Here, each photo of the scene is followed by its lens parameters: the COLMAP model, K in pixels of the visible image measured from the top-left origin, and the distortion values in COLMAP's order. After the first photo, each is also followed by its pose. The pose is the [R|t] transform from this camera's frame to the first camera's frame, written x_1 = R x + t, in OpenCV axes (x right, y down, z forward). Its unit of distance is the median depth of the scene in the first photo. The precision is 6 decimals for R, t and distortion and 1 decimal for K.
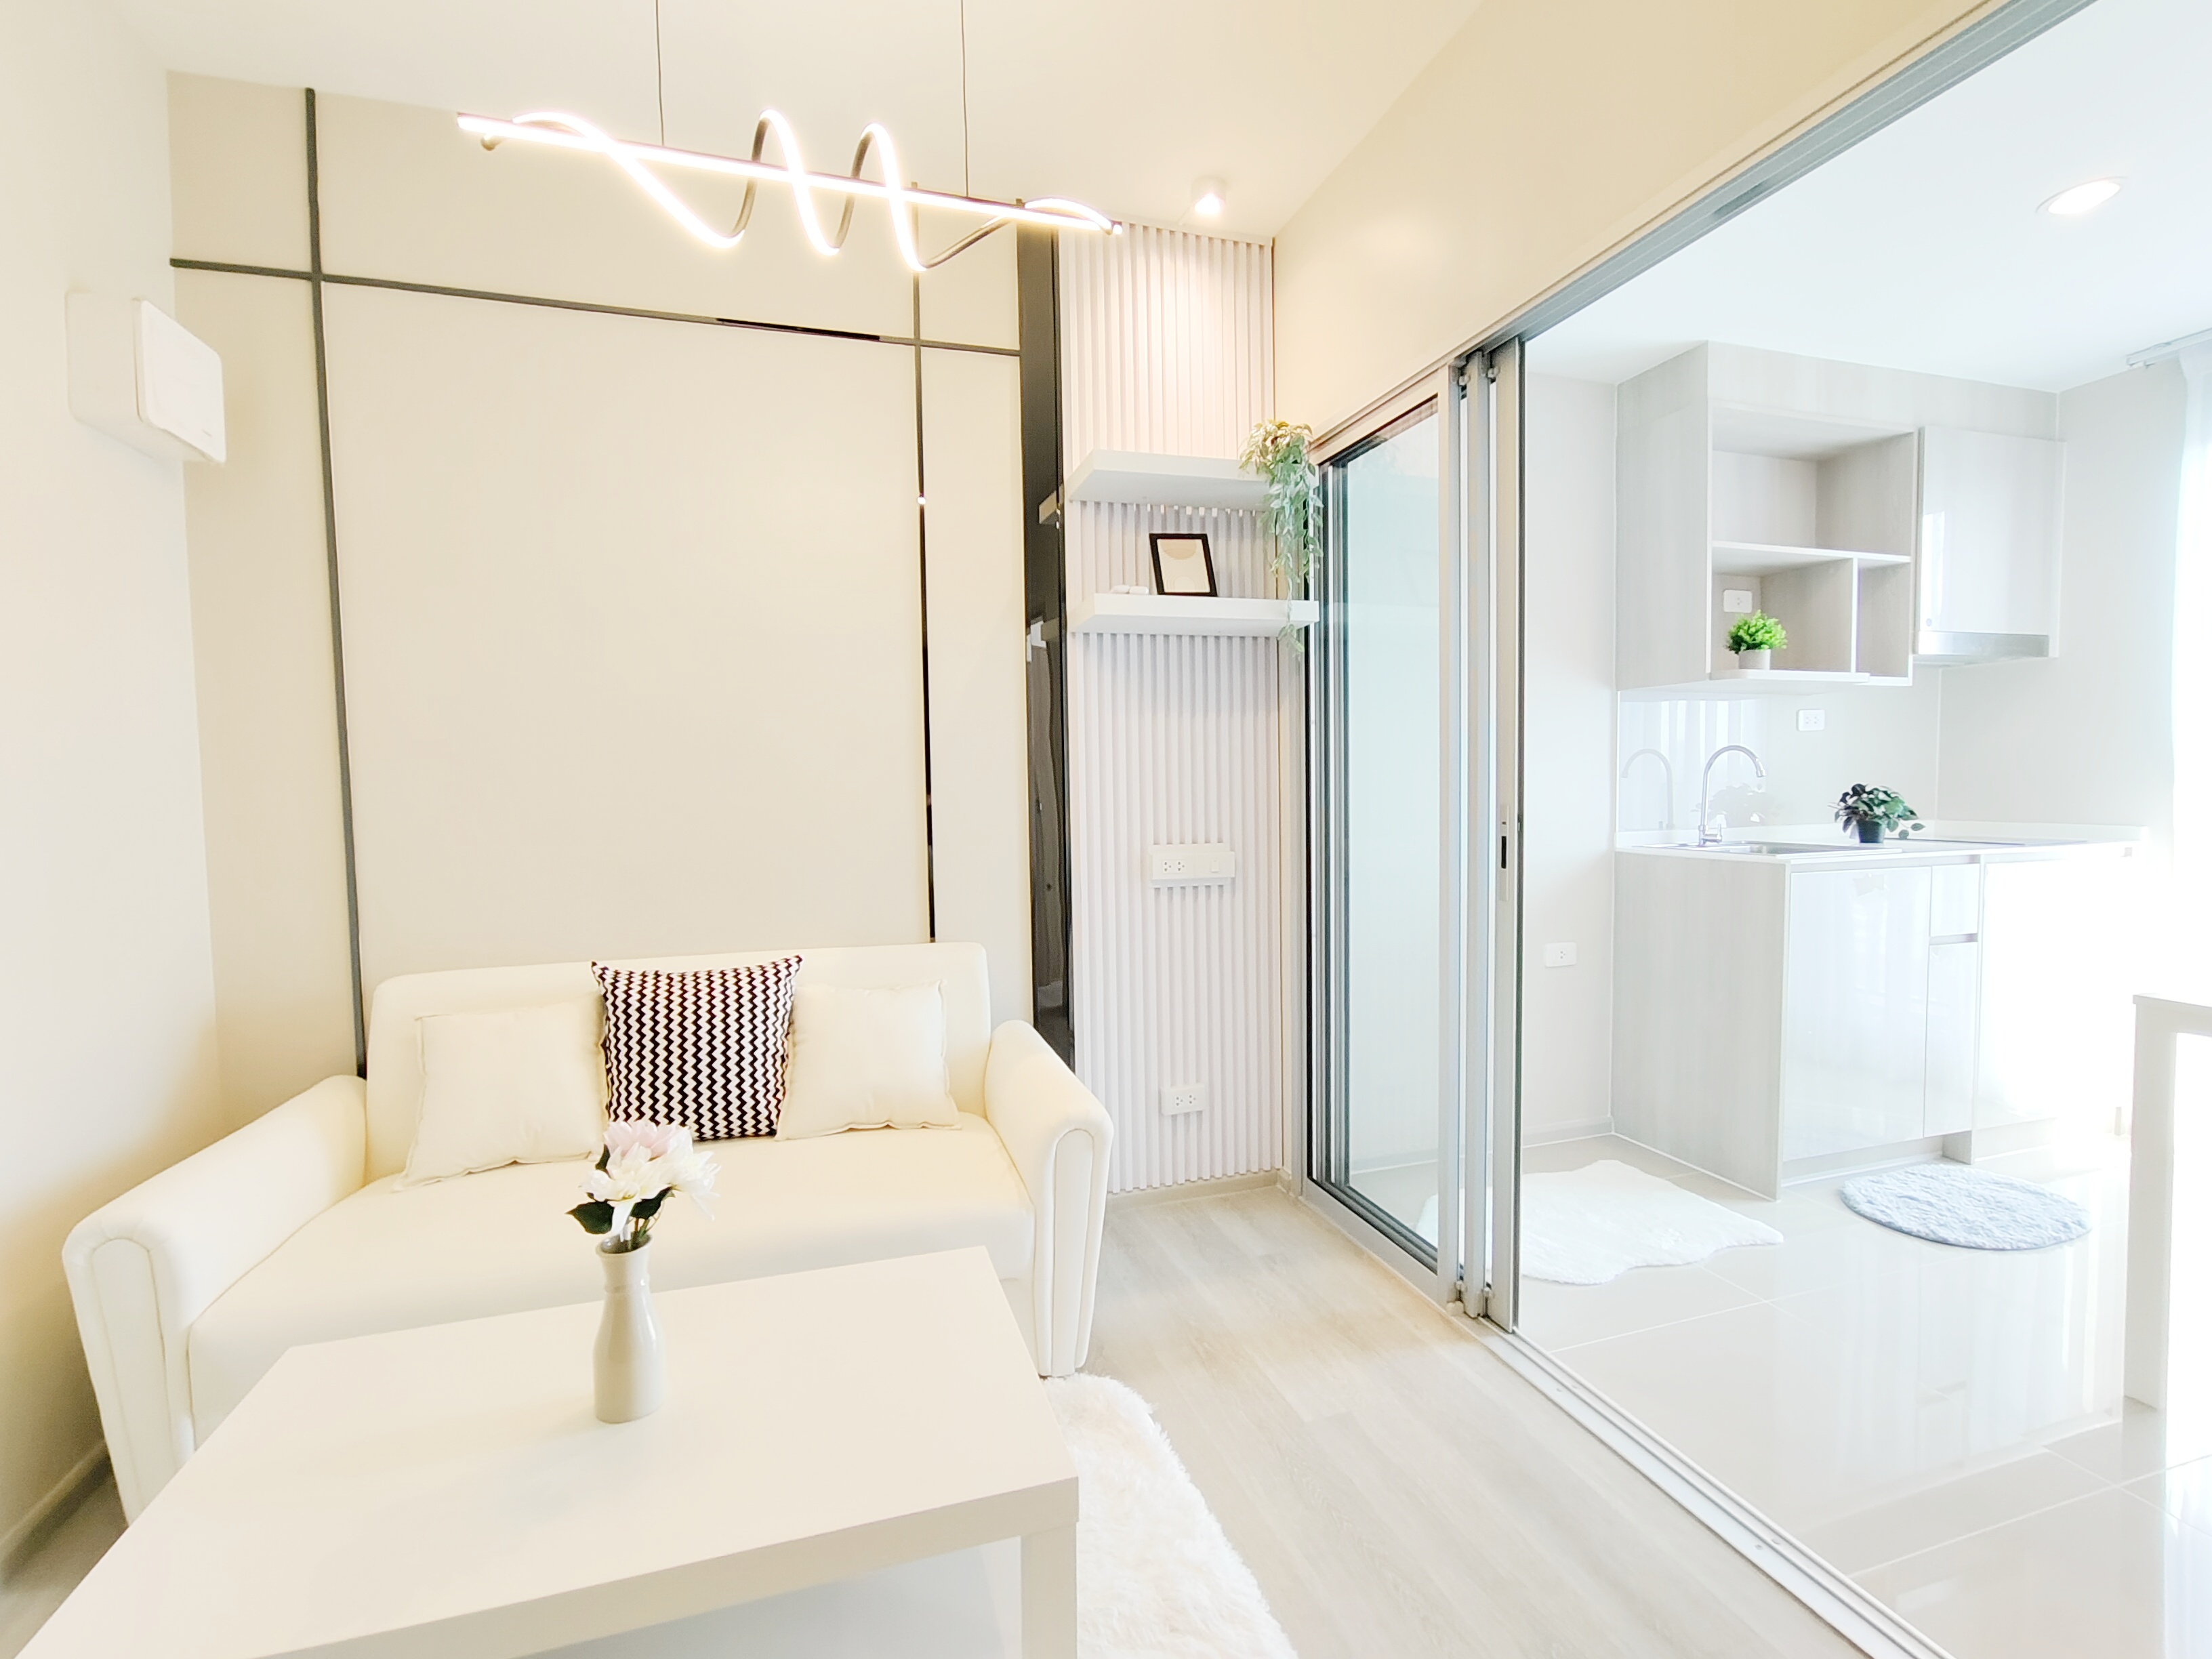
lens RADIAL K [[1021.6, 0, 1110.3], [0, 1021.6, 831.9], [0, 0, 1]] dist [0.001409, 0.000910]
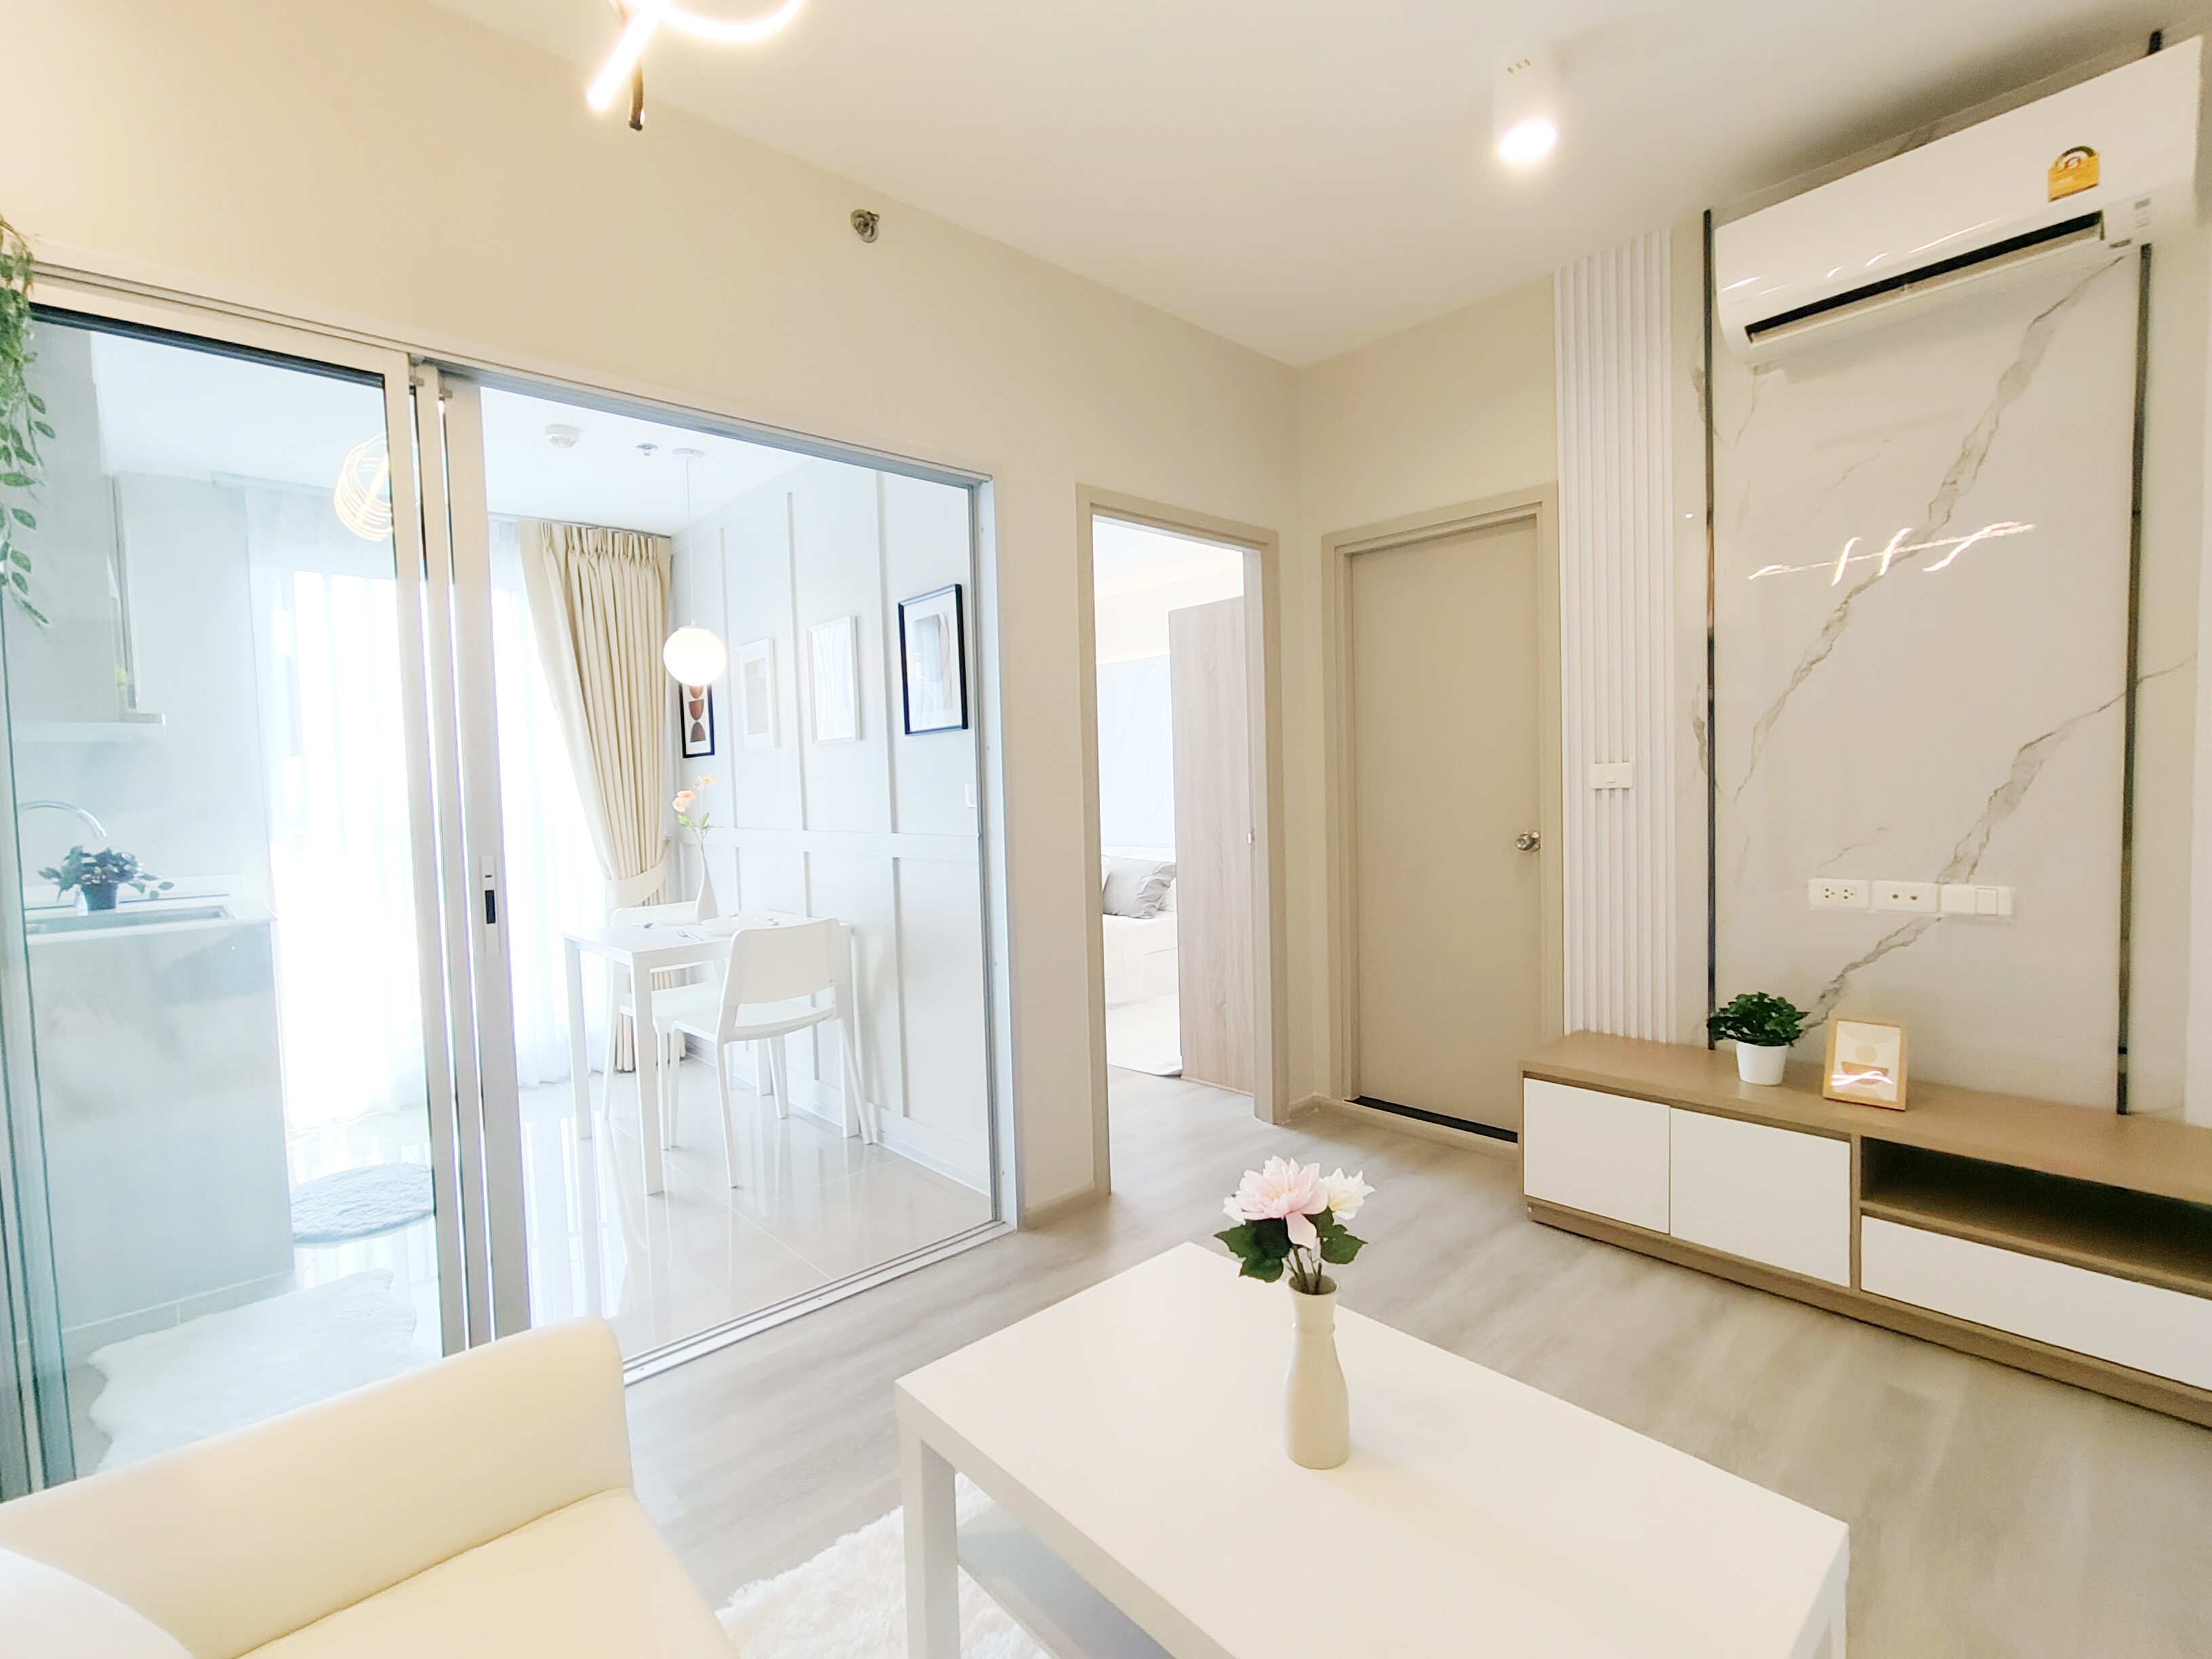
lens RADIAL K [[1021.6, 0, 1112.4], [0, 1021.6, 827.8], [0, 0, 1]] dist [0.001409, 0.000910]
pose [[-0.441103, -0.010794, 0.897391, -0.569365], [0.080475, 0.995424, 0.051530, -0.043475], [-0.893841, 0.094948, -0.438216, 0.708110]]
